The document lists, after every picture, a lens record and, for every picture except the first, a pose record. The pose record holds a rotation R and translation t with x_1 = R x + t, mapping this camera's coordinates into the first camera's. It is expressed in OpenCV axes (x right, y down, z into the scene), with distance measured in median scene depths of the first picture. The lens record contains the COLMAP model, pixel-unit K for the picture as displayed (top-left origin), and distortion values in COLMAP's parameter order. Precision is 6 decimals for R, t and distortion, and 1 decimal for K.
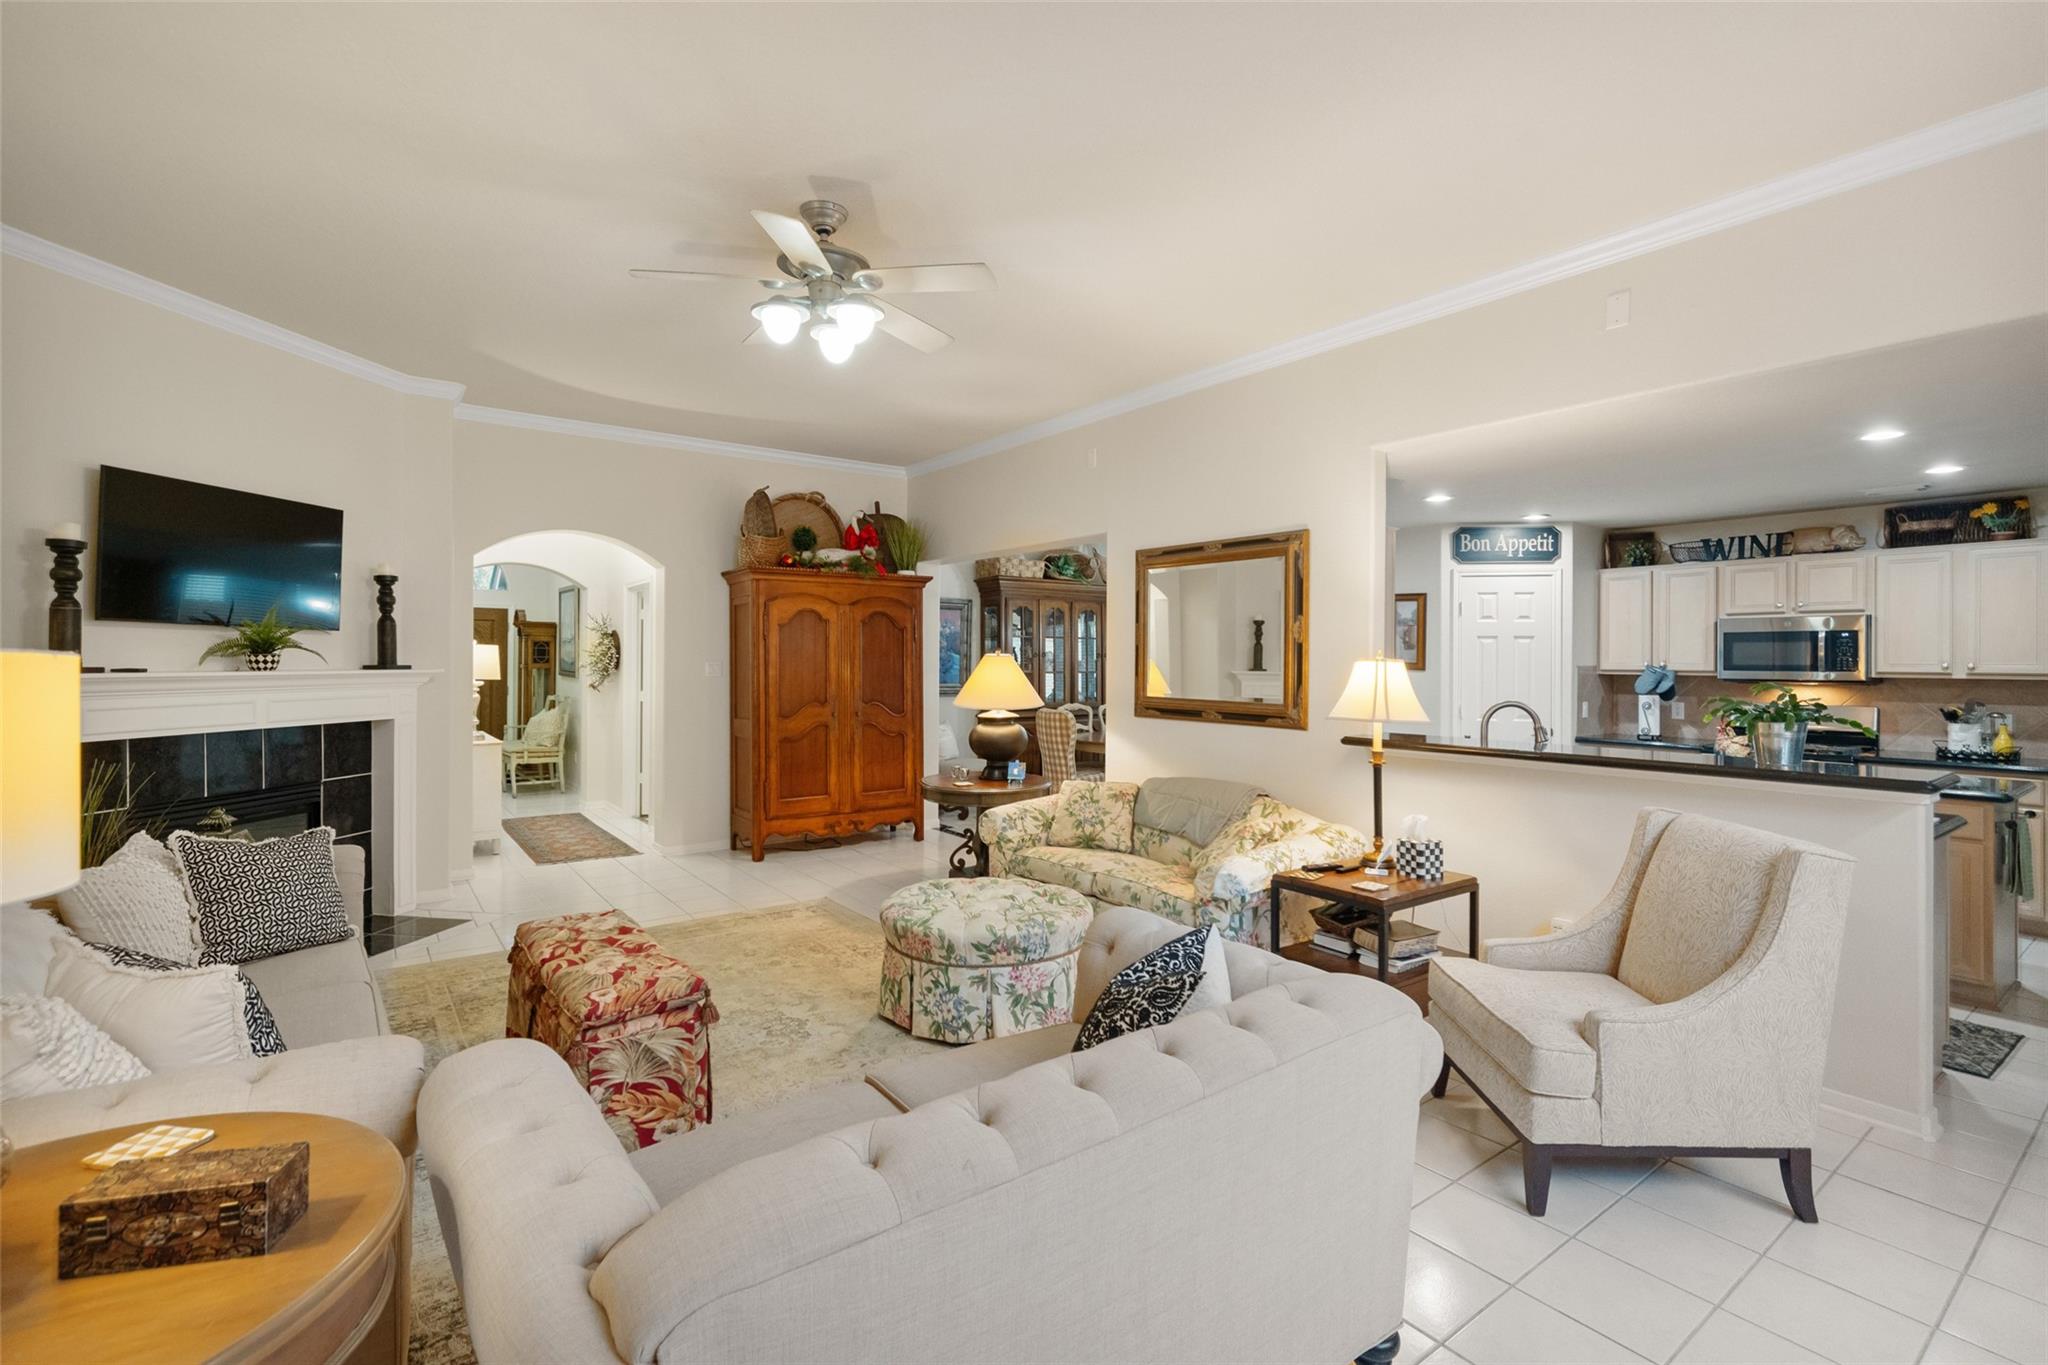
lens RADIAL K [[926.6, 0, 1032.7], [0, 926.6, 662.2], [0, 0, 1]] dist [0.001044, -0.000050]
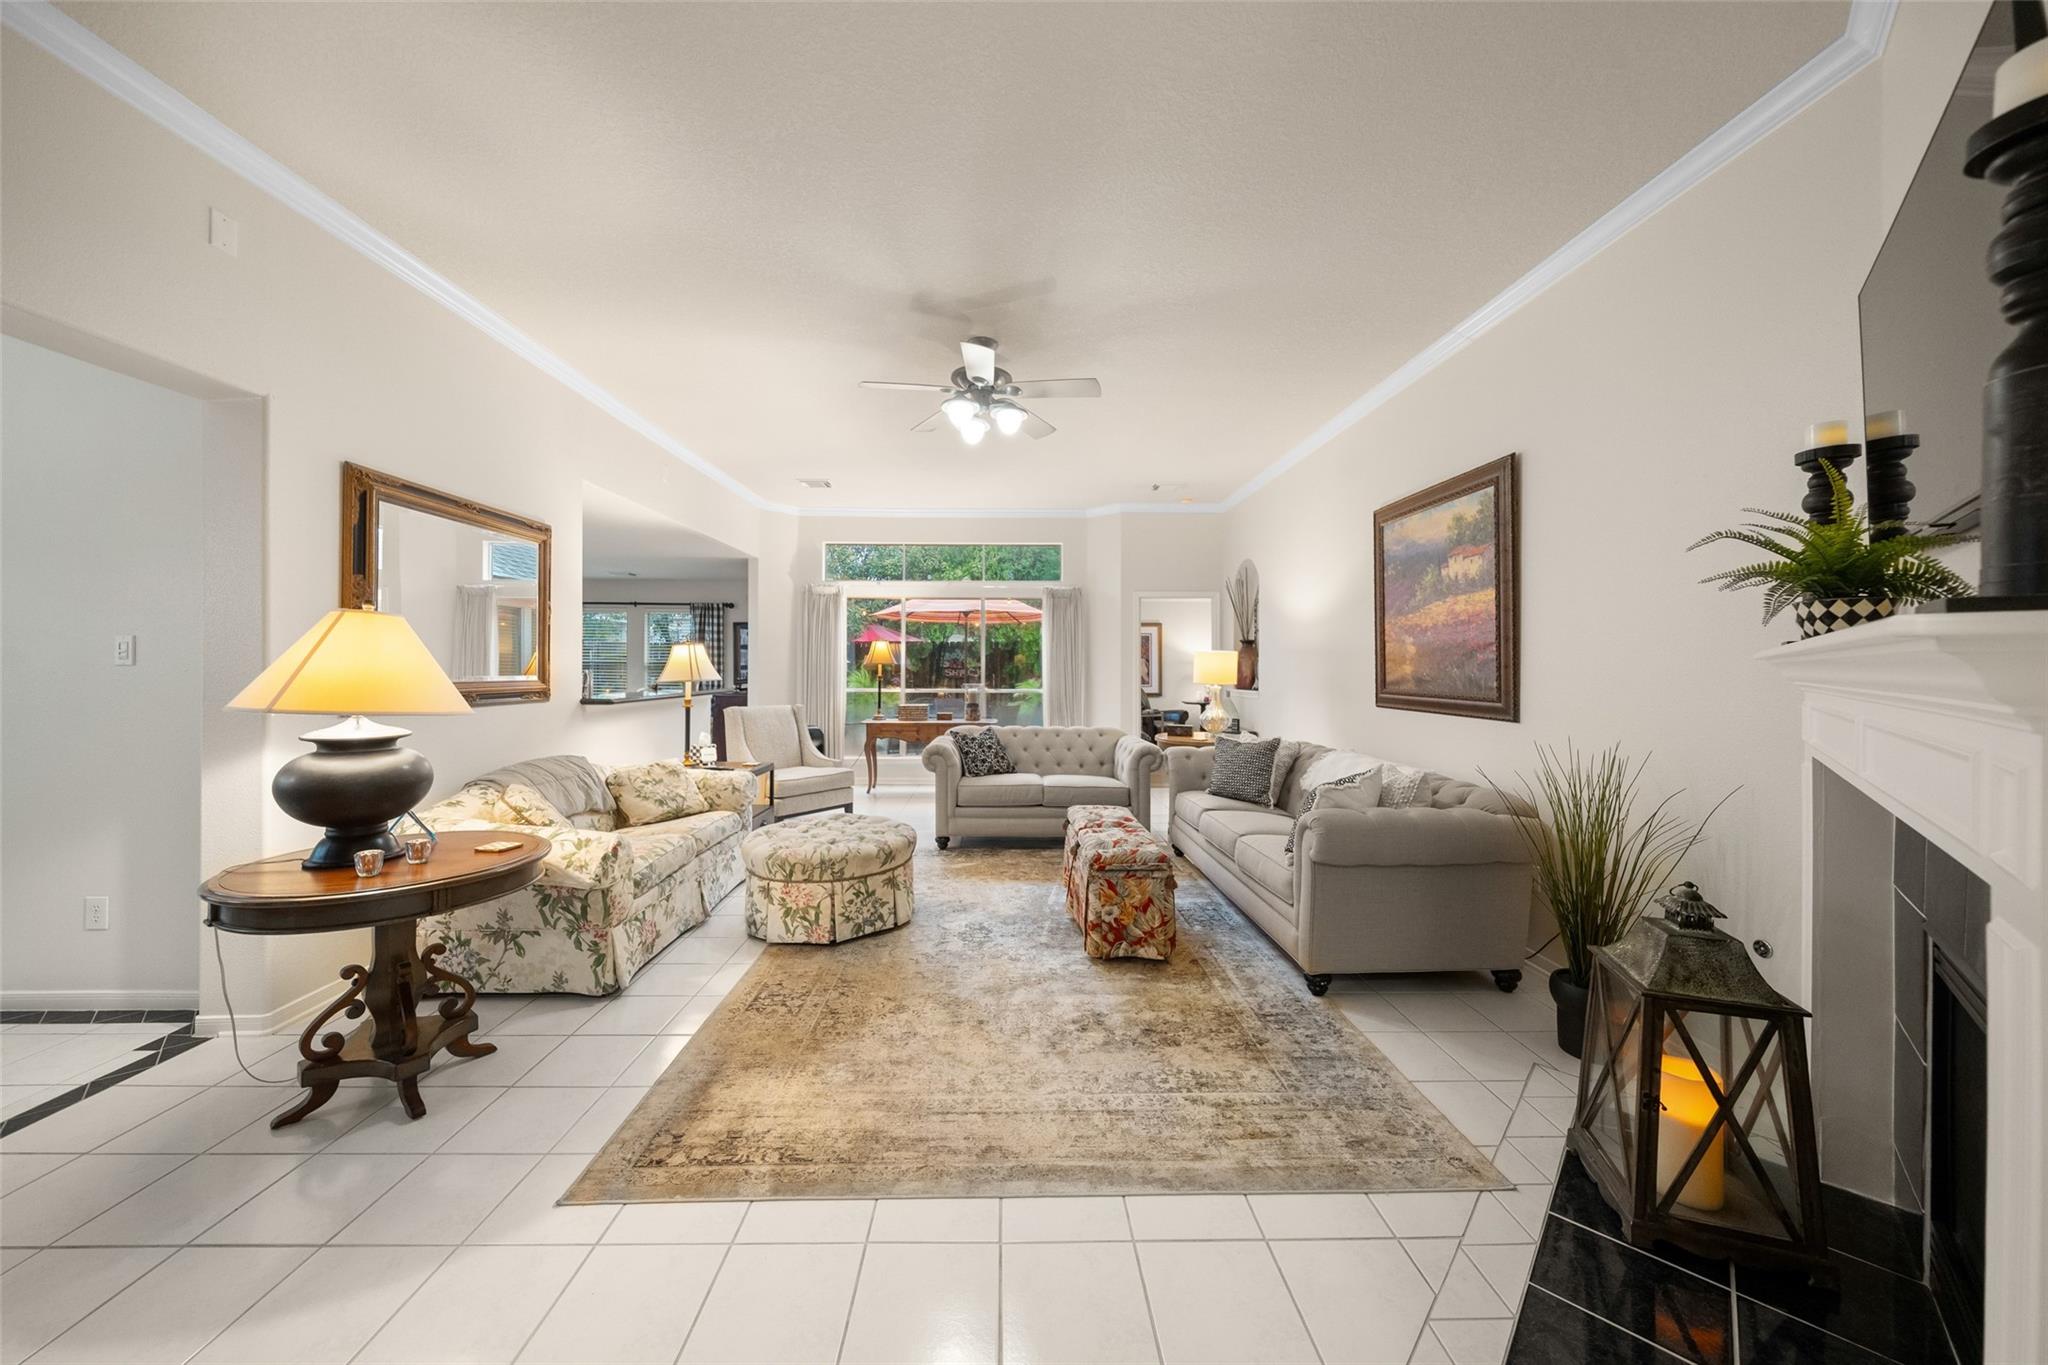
lens RADIAL K [[706.4, 0, 1015.4], [0, 706.4, 664.0], [0, 0, 1]] dist [-0.001740, -0.000065]
pose [[-0.814450, -0.008779, 0.580168, -0.612078], [-0.008382, 0.999959, 0.003365, 0.017448], [-0.580174, -0.002123, -0.814490, 1.238649]]
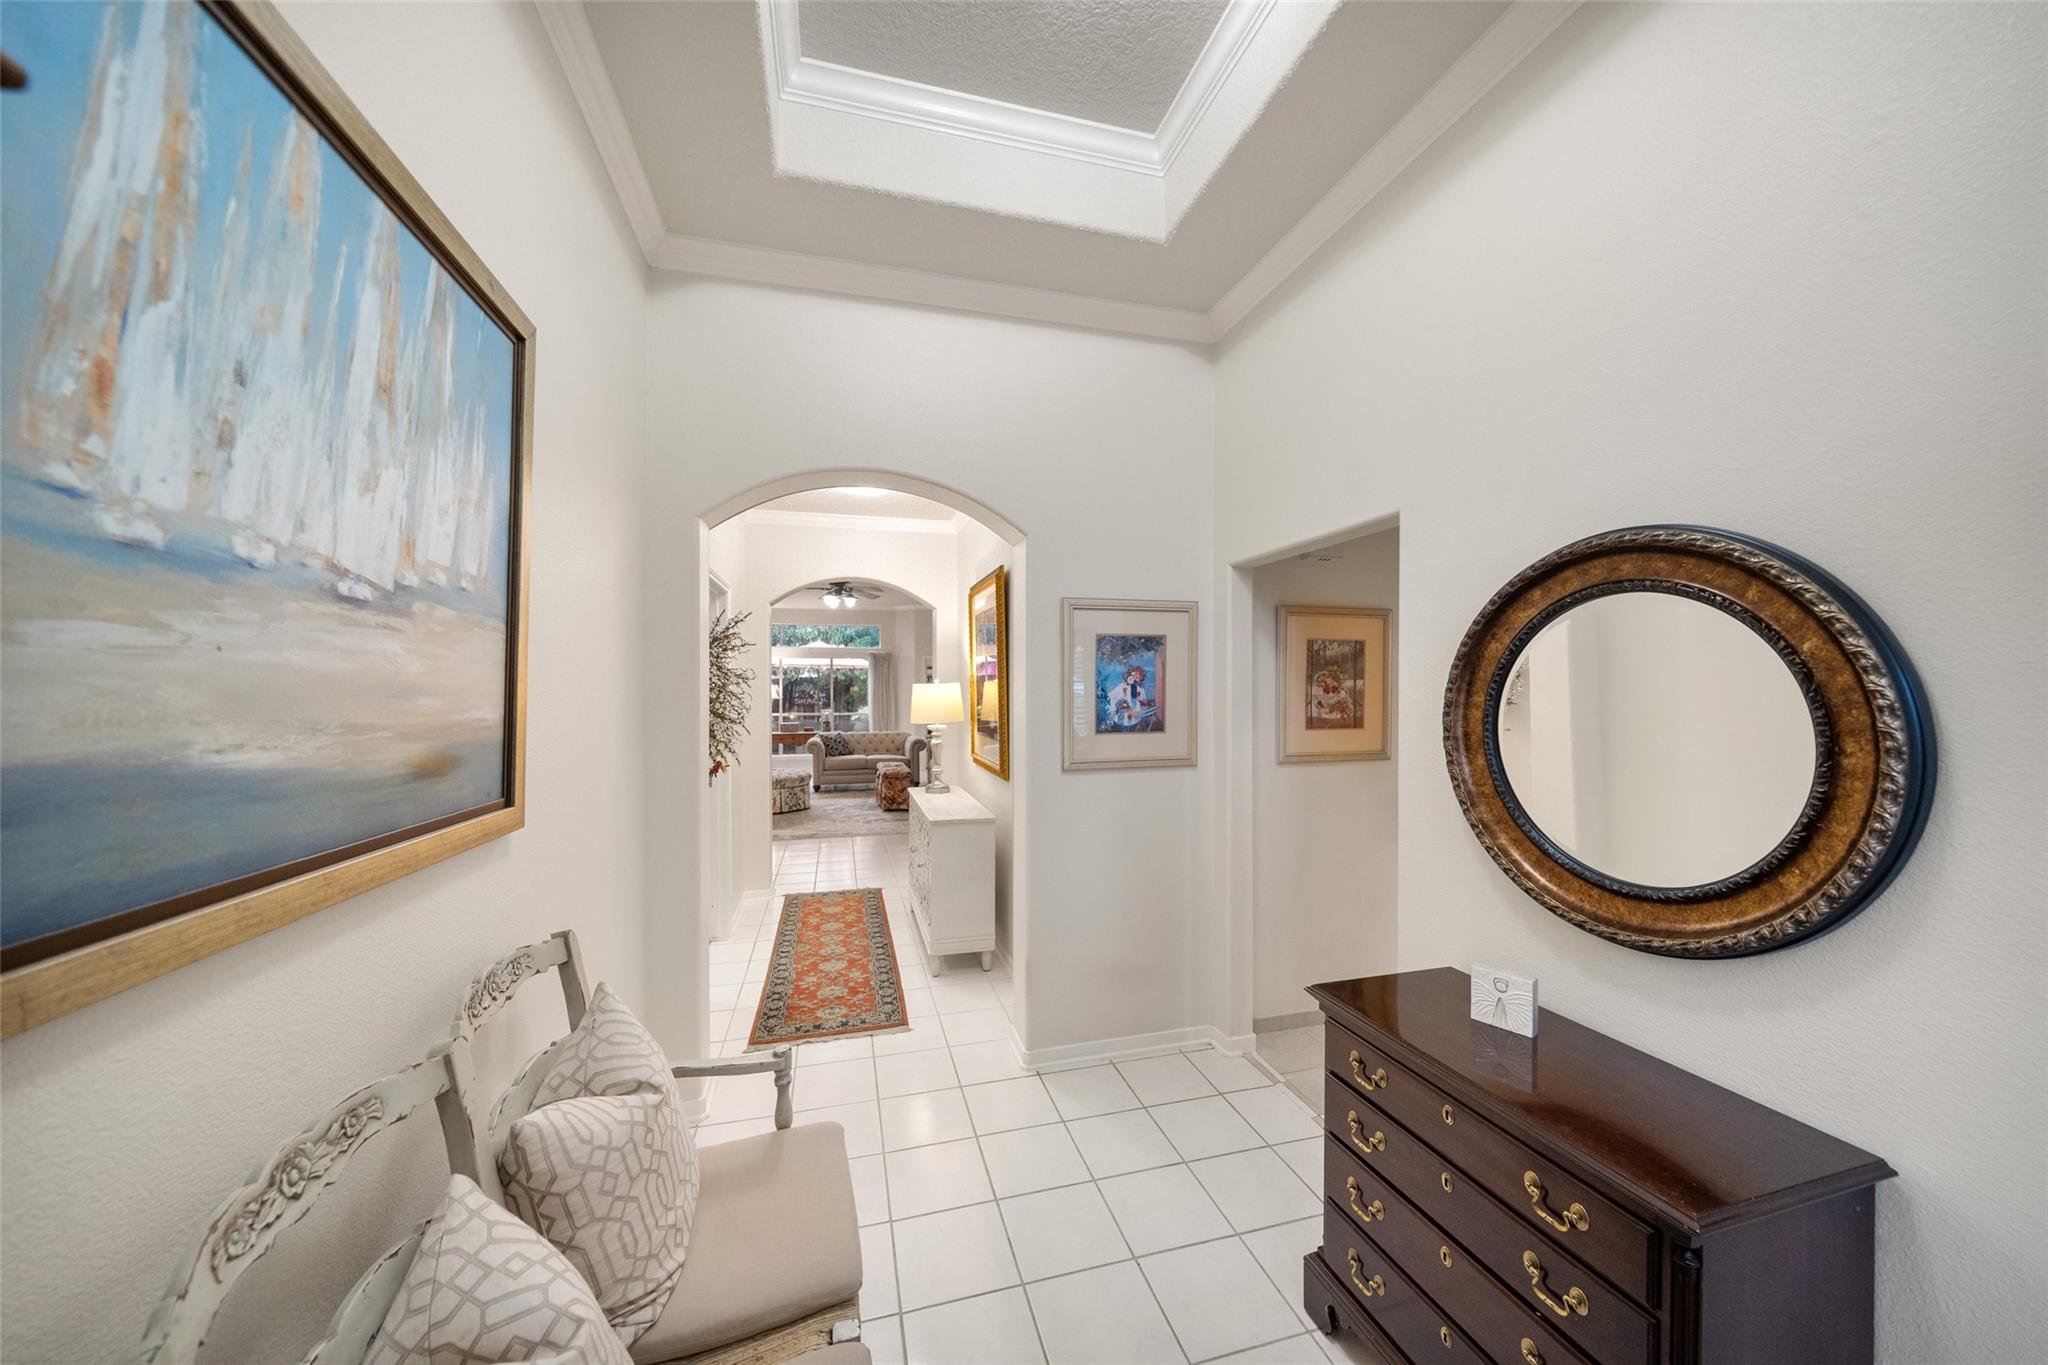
lens RADIAL K [[720.1, 0, 1024.0], [0, 720.1, 682.5], [0, 0, 1]] dist [-0.002741, -0.000006]
pose [[-0.928353, -0.000988, 0.371699, -1.259567], [-0.001667, 0.999997, -0.001506, -0.026712], [-0.371696, -0.002018, -0.928352, 2.165073]]
